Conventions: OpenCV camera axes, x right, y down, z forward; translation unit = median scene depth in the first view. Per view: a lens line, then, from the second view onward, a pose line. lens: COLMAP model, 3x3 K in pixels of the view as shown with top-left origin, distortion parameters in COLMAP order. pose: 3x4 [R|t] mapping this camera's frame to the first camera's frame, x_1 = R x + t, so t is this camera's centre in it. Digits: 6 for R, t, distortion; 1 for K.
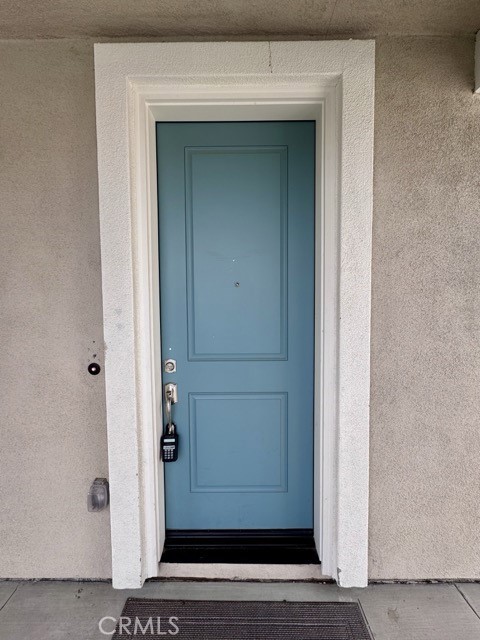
lens RADIAL K [[255.7, 0, 238.0], [0, 255.7, 316.3], [0, 0, 1]] dist [-0.002797, 0.000843]
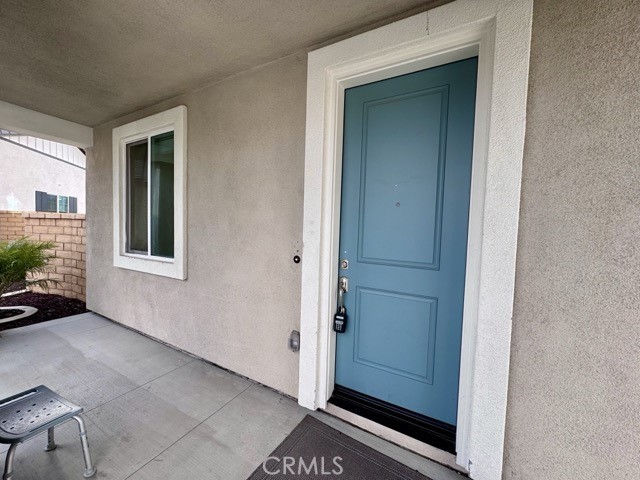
lens RADIAL K [[255.7, 0, 317.6], [0, 255.7, 234.0], [0, 0, 1]] dist [-0.002797, 0.000843]
pose [[0.872102, 0.049562, -0.486808, 0.300287], [-0.058627, 0.998274, -0.003393, 0.050489], [0.485800, 0.031499, 0.873502, -0.305803]]
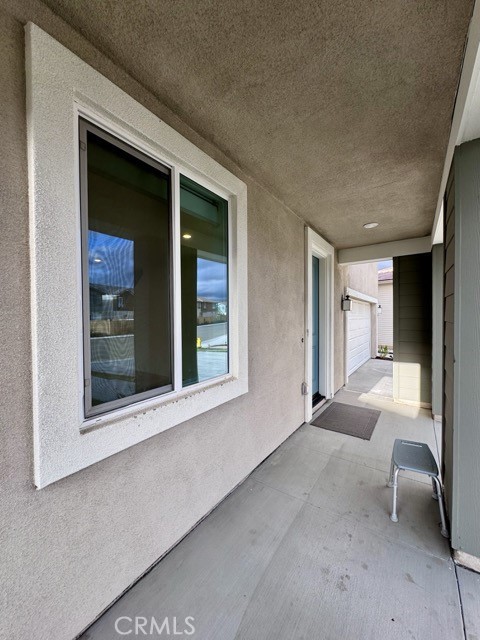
lens RADIAL K [[255.7, 0, 237.9], [0, 255.7, 319.7], [0, 0, 1]] dist [-0.002797, 0.000843]
pose [[0.570163, -0.006465, 0.821506, -3.033371], [0.053417, 0.998145, -0.029219, 0.038787], [-0.819793, 0.060542, 0.569451, 0.019726]]
